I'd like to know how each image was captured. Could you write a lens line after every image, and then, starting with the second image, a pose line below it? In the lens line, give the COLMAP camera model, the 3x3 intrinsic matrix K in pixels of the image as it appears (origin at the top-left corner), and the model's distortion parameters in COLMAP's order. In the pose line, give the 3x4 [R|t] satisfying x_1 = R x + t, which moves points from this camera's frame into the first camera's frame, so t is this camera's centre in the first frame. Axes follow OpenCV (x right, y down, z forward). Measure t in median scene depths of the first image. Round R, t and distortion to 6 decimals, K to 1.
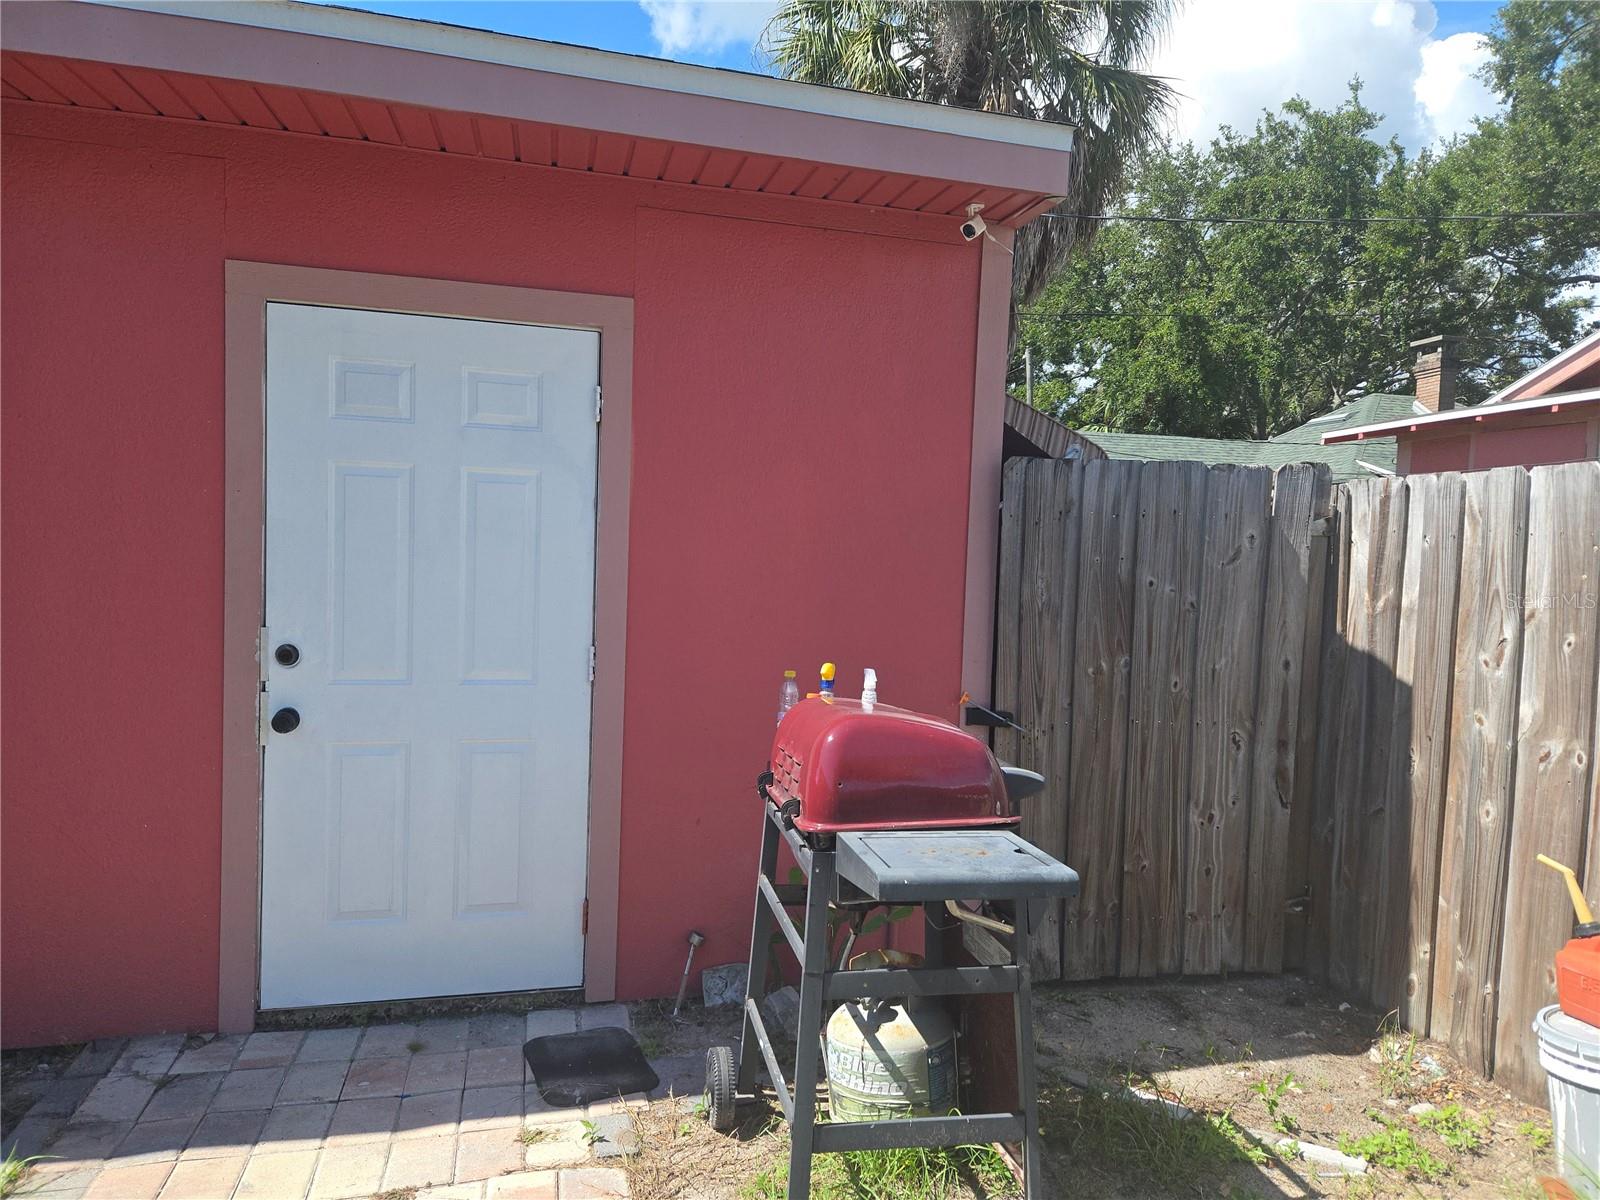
lens RADIAL K [[1064.4, 0, 800.4], [0, 1064.4, 608.0], [0, 0, 1]] dist [0.069296, -0.061481]
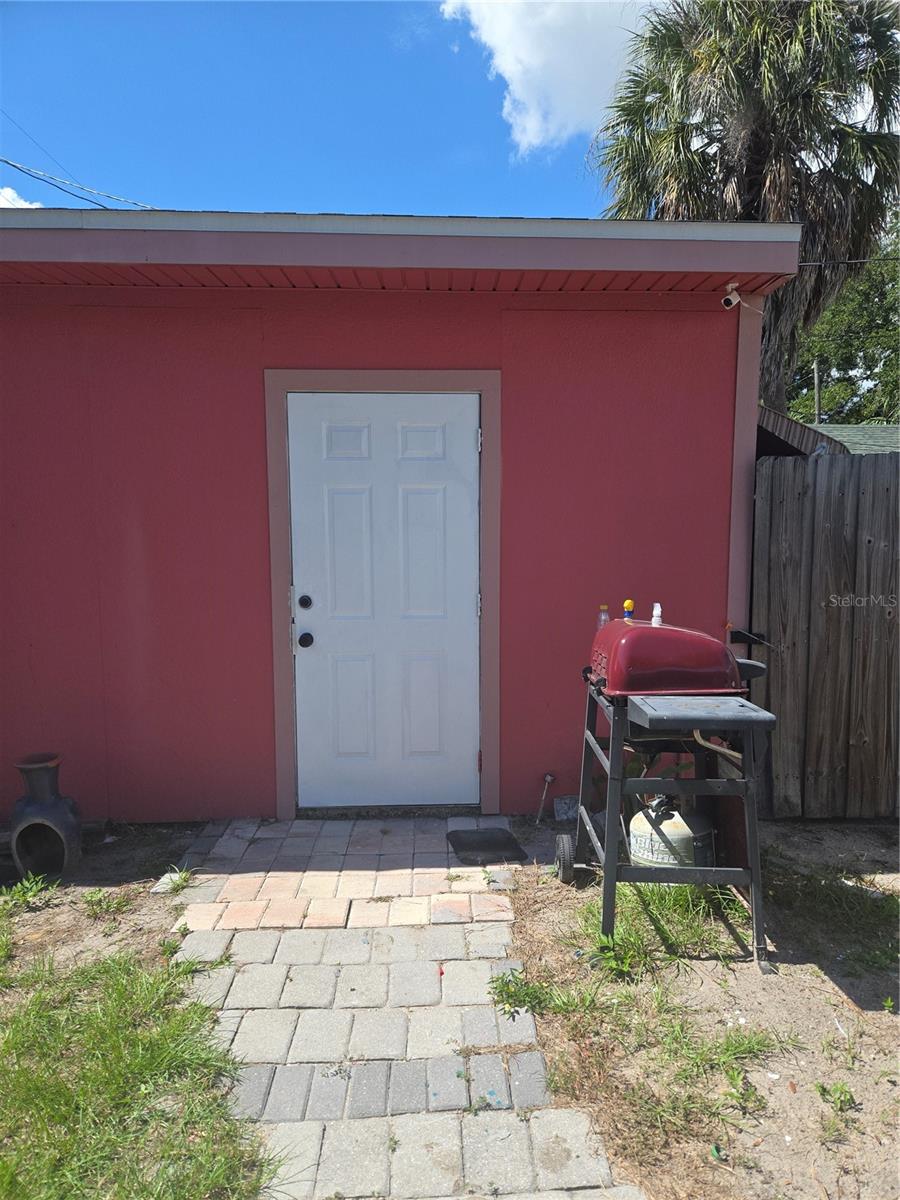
lens RADIAL K [[798.3, 0, 460.6], [0, 798.3, 625.6], [0, 0, 1]] dist [0.069296, -0.061481]
pose [[0.977434, -0.013997, -0.210776, 0.029870], [0.026278, 0.998109, 0.055578, 0.016737], [0.209599, -0.059862, 0.975953, -0.183100]]
